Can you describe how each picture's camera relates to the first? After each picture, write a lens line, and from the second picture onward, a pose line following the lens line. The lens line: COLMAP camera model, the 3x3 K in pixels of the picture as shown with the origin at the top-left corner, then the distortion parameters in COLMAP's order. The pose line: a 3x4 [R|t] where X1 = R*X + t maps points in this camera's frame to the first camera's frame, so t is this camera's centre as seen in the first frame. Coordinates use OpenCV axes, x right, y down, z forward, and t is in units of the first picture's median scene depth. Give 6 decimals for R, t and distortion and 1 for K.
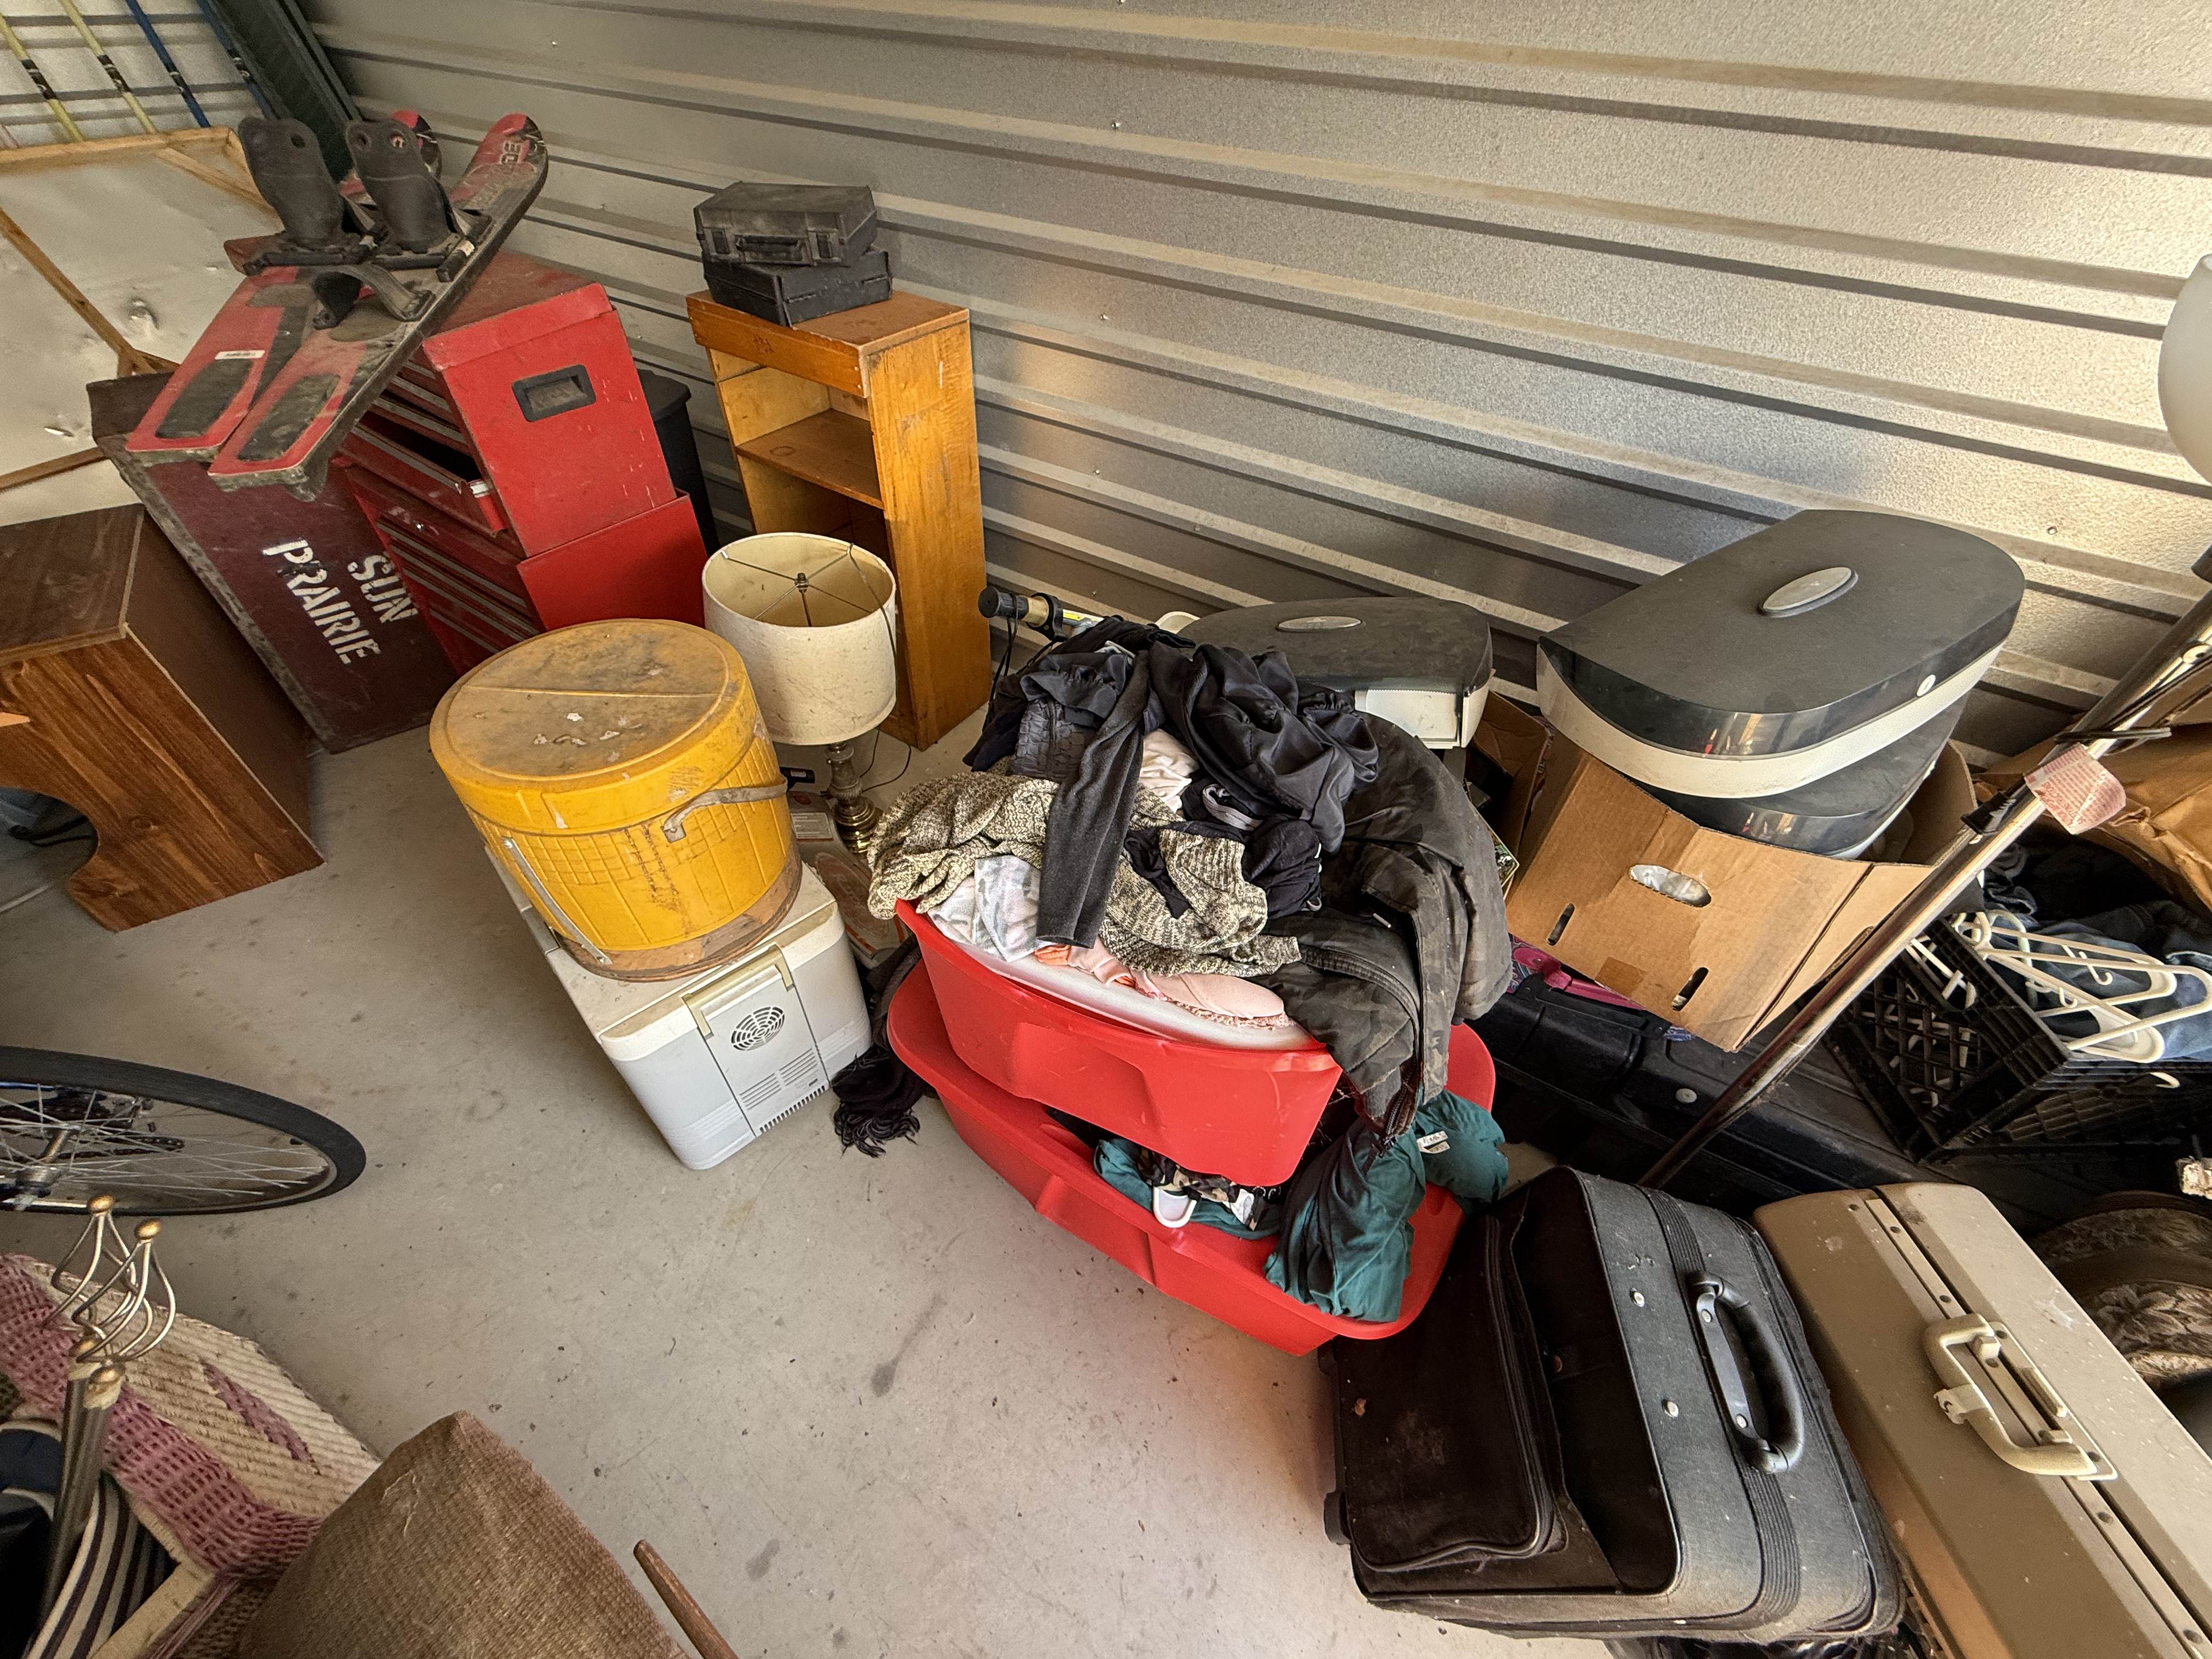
lens RADIAL K [[883.4, 0, 1101.8], [0, 883.4, 826.5], [0, 0, 1]] dist [-0.000042, 0.000365]
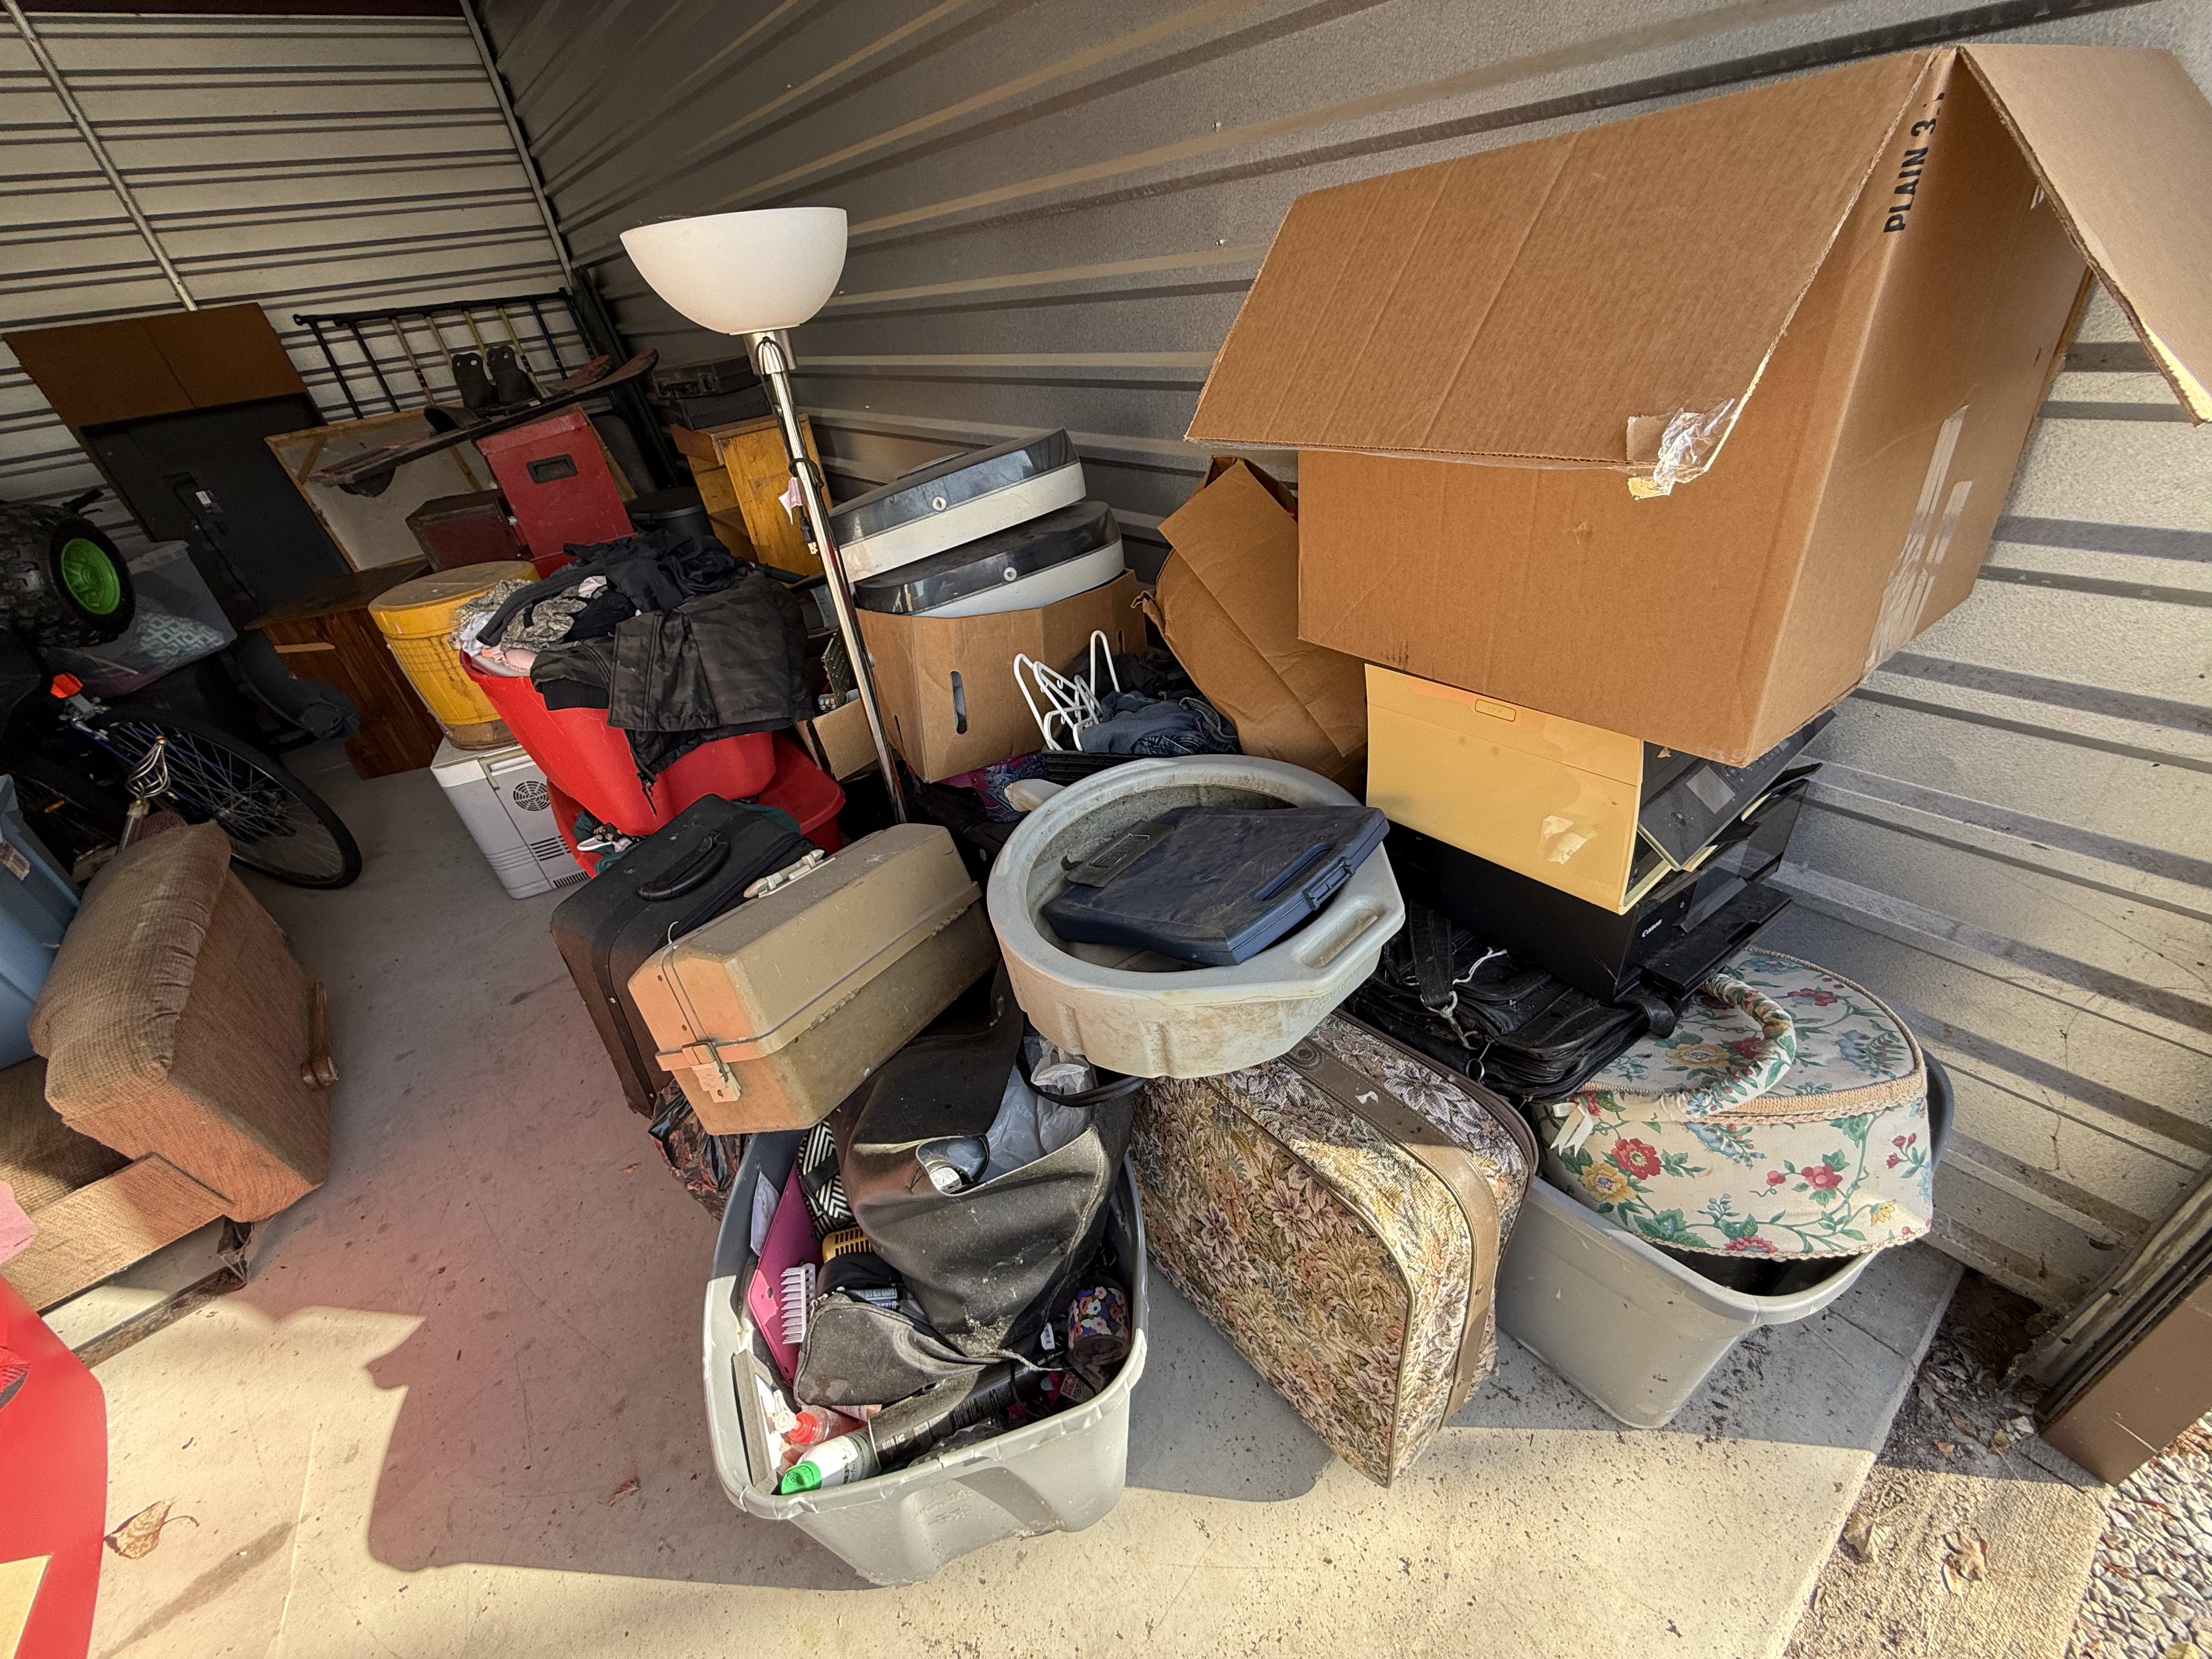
lens RADIAL K [[883.4, 0, 1103.0], [0, 883.4, 830.0], [0, 0, 1]] dist [-0.000042, 0.000365]
pose [[0.933682, 0.056946, -0.353546, 1.087982], [-0.121130, 0.979302, -0.162157, 0.384270], [0.336994, 0.194229, 0.921255, -0.154297]]
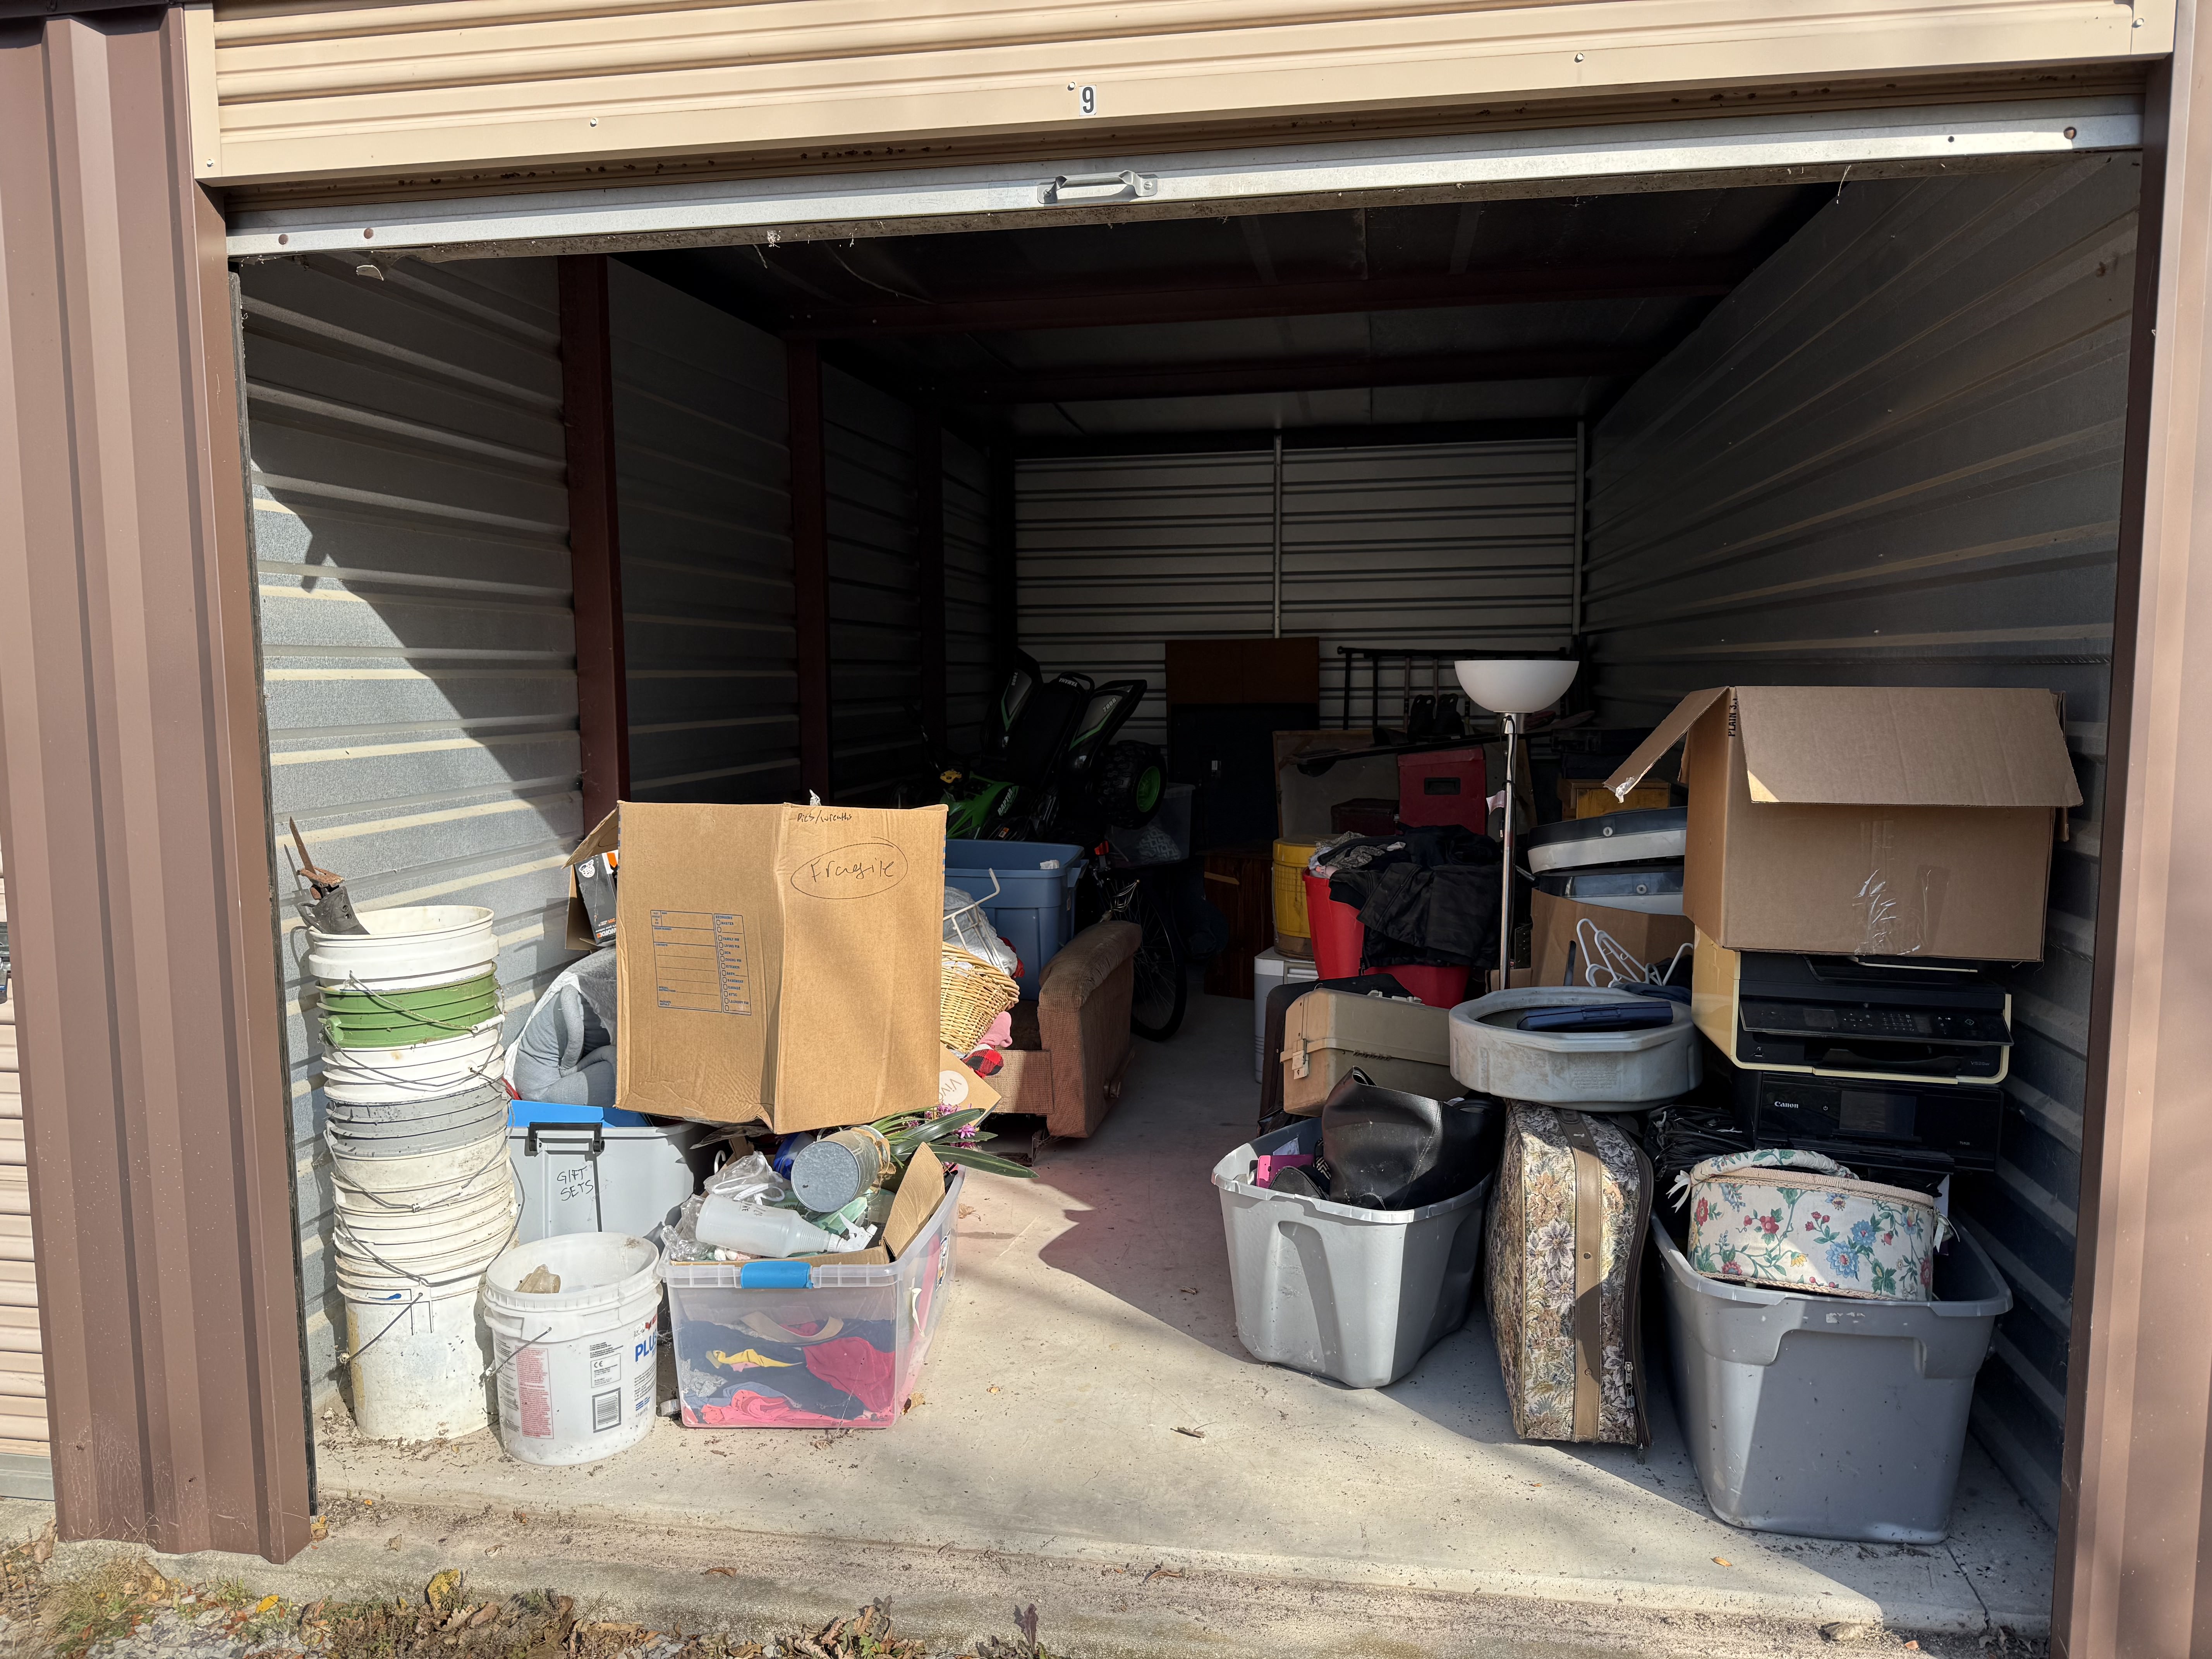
lens RADIAL K [[1549.3, 0, 1103.6], [0, 1549.3, 845.9], [0, 0, 1]] dist [0.069988, -0.002329]
pose [[0.388962, 0.067116, -0.918806, 2.483939], [-0.634686, 0.742417, -0.214453, 0.931572], [0.667744, 0.666567, 0.331370, -0.703629]]
